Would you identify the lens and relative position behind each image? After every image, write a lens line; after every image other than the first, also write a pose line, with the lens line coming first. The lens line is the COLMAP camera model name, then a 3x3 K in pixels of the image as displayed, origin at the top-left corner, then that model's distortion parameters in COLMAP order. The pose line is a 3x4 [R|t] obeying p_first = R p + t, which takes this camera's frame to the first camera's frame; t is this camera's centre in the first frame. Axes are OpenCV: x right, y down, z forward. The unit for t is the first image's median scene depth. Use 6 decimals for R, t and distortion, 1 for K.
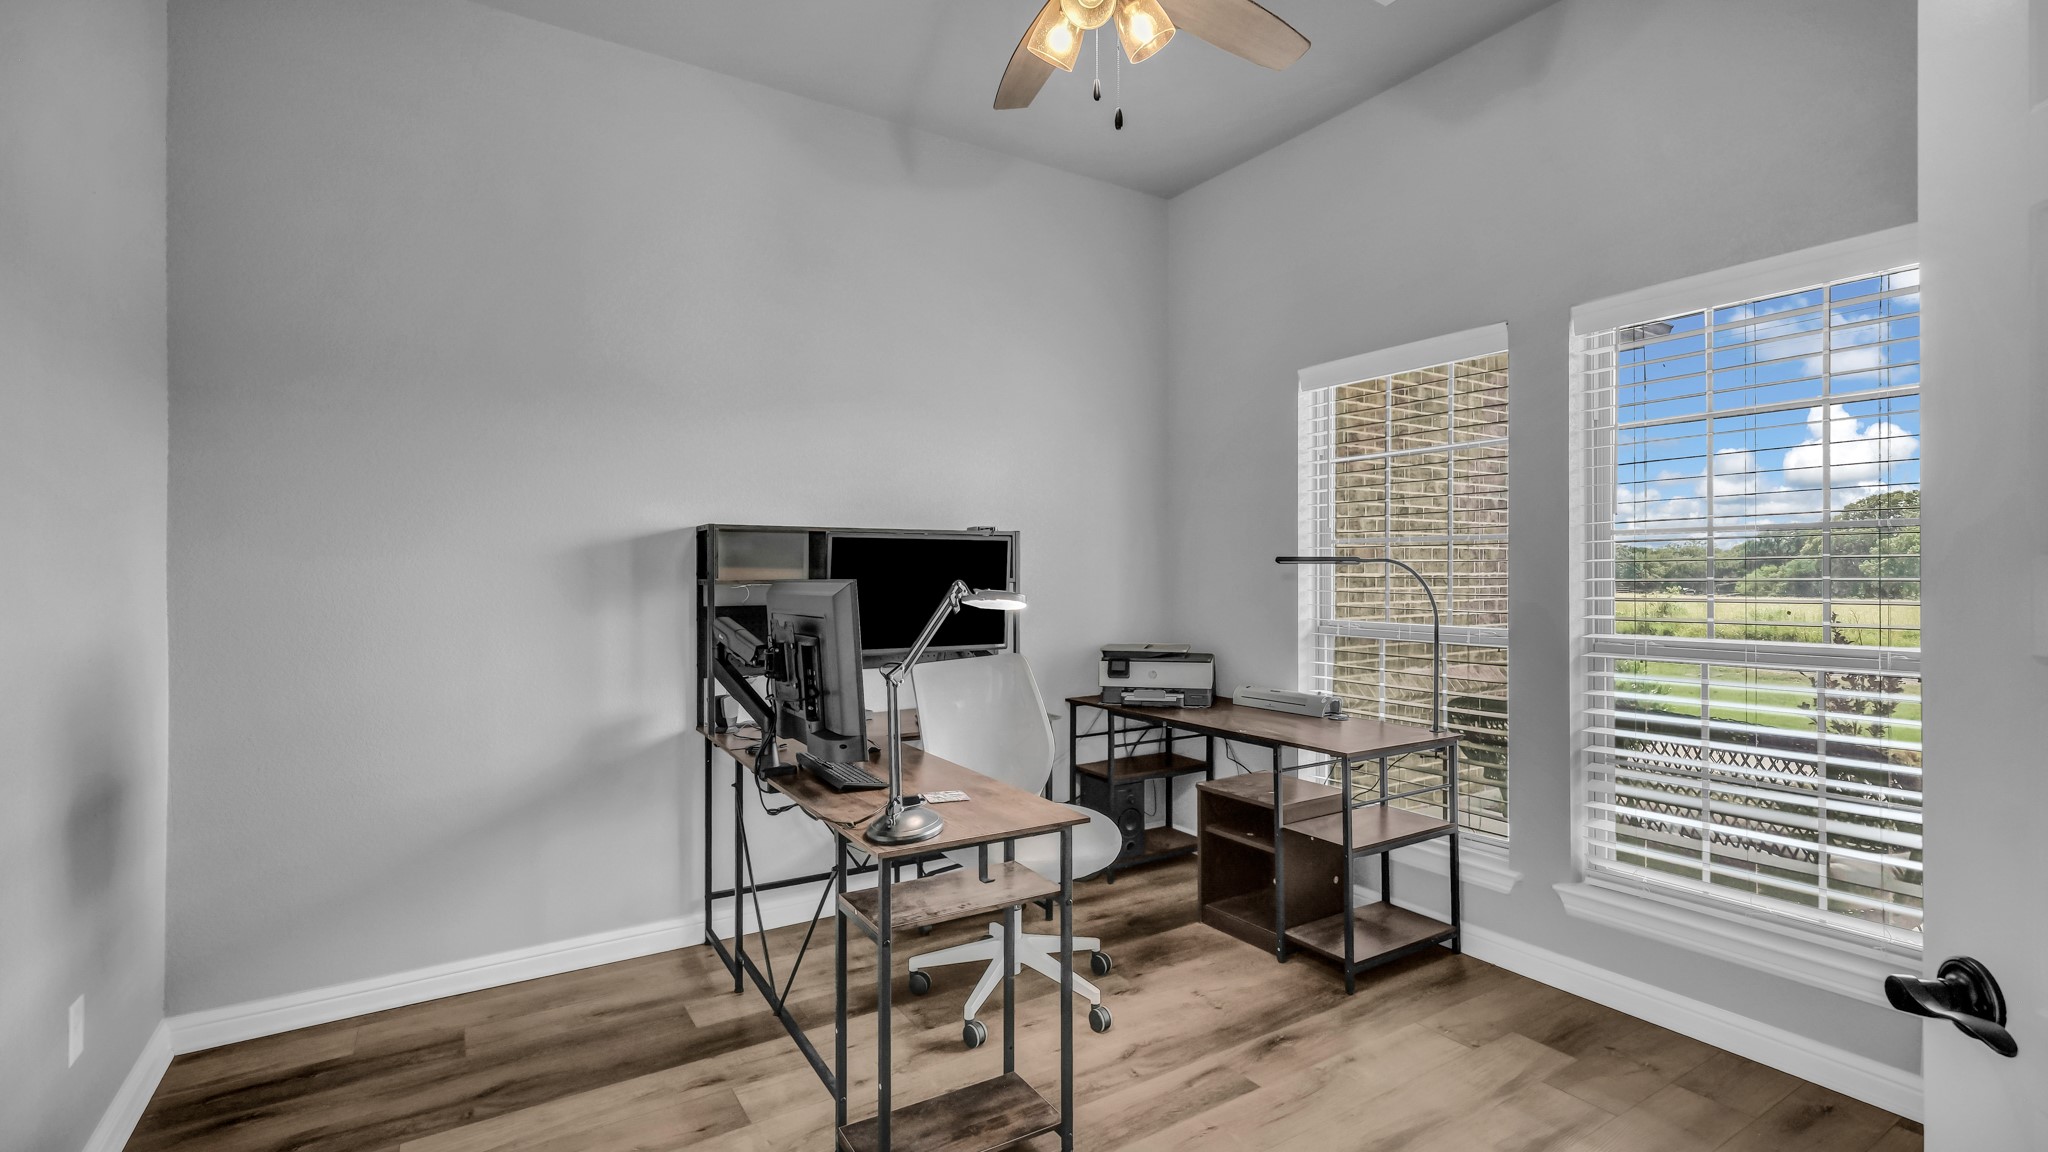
lens RADIAL K [[932.4, 0, 1024.0], [0, 932.4, 576.0], [0, 0, 1]] dist [0.001529, 0.000299]
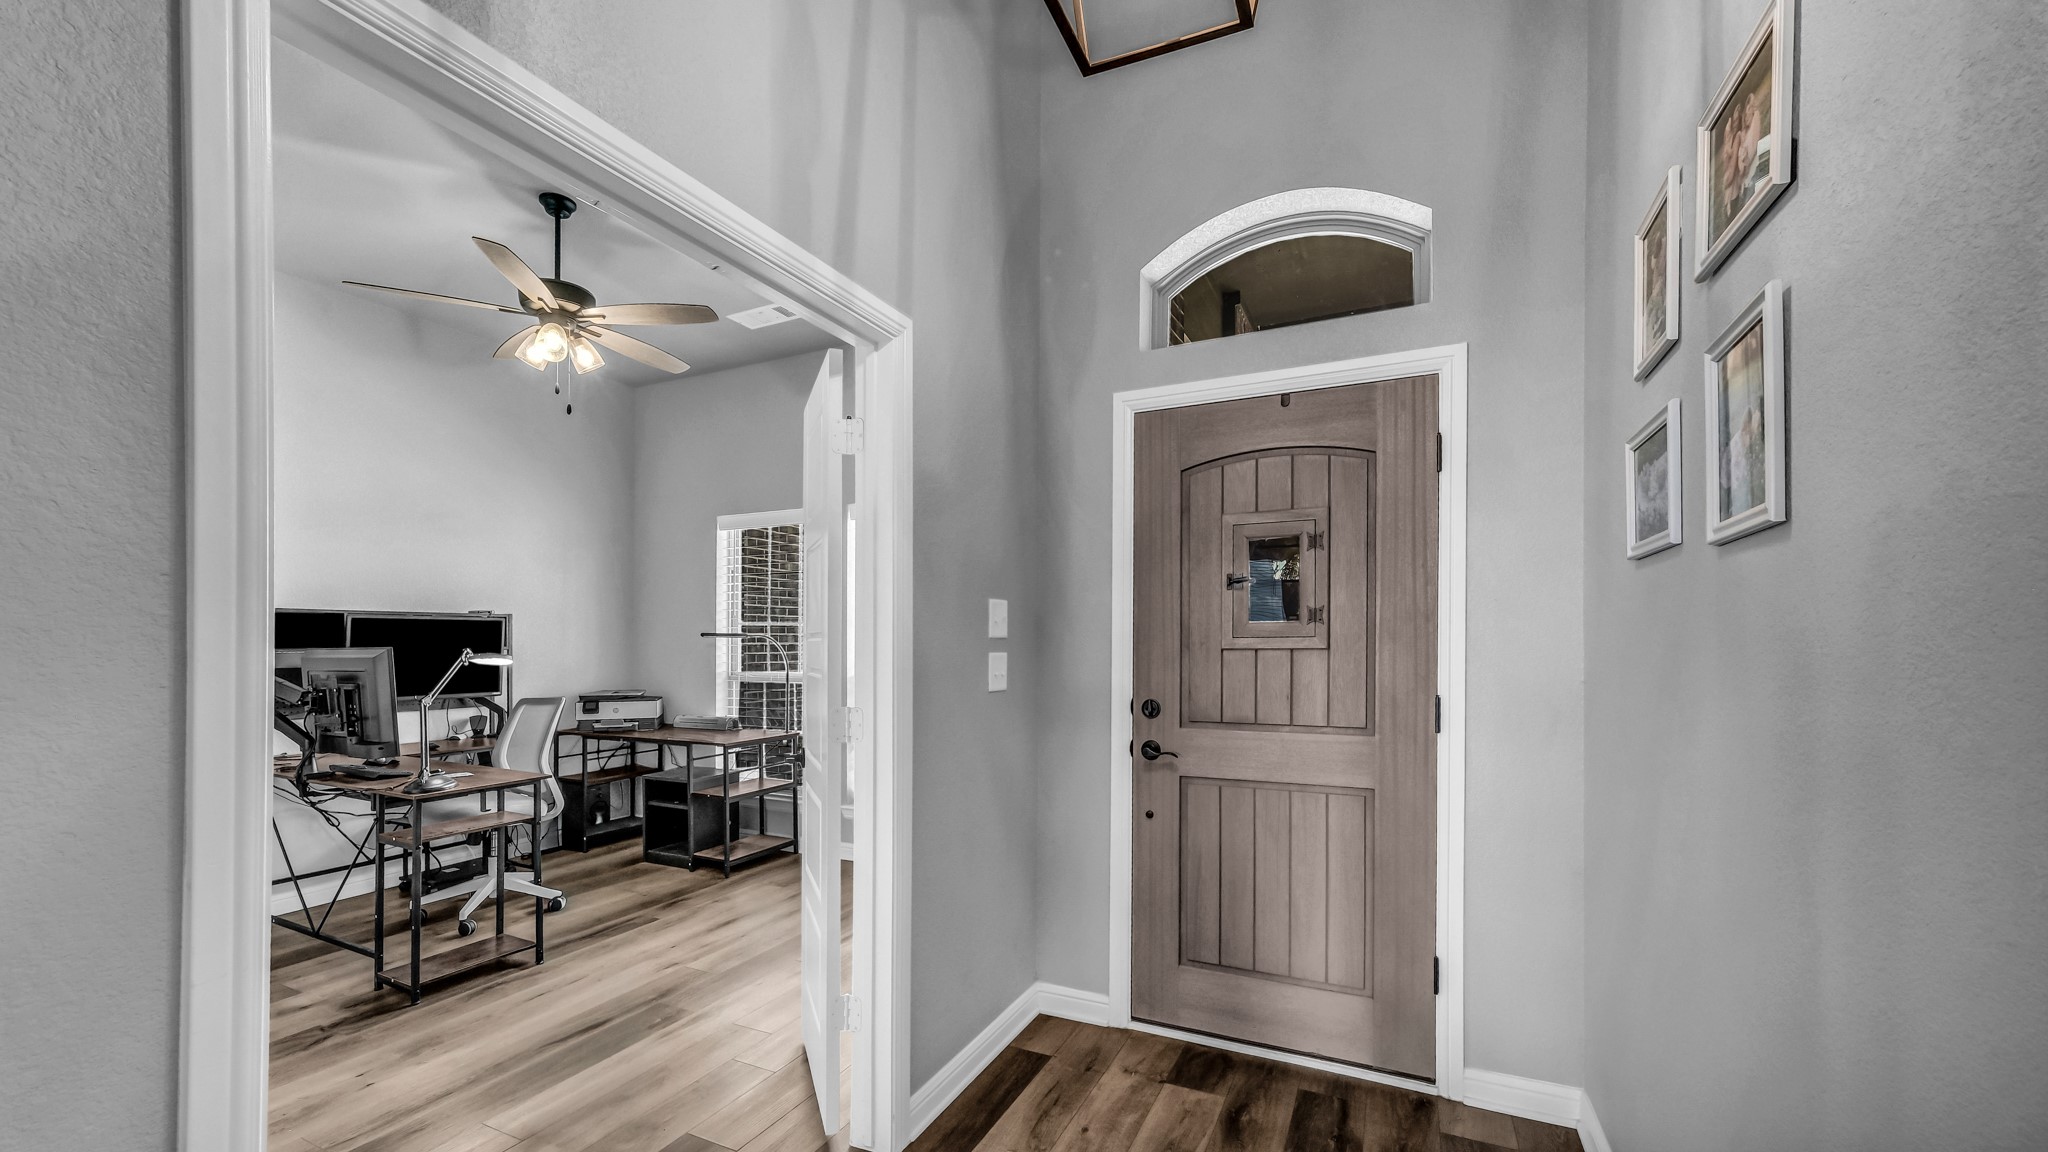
lens RADIAL K [[803.9, 0, 993.1], [0, 803.9, 631.8], [0, 0, 1]] dist [0.031952, 0.000142]
pose [[0.866137, 0.004506, 0.499787, 0.012226], [0.004322, 0.999854, -0.016505, 0.003285], [-0.499788, 0.016456, 0.865991, -0.512080]]
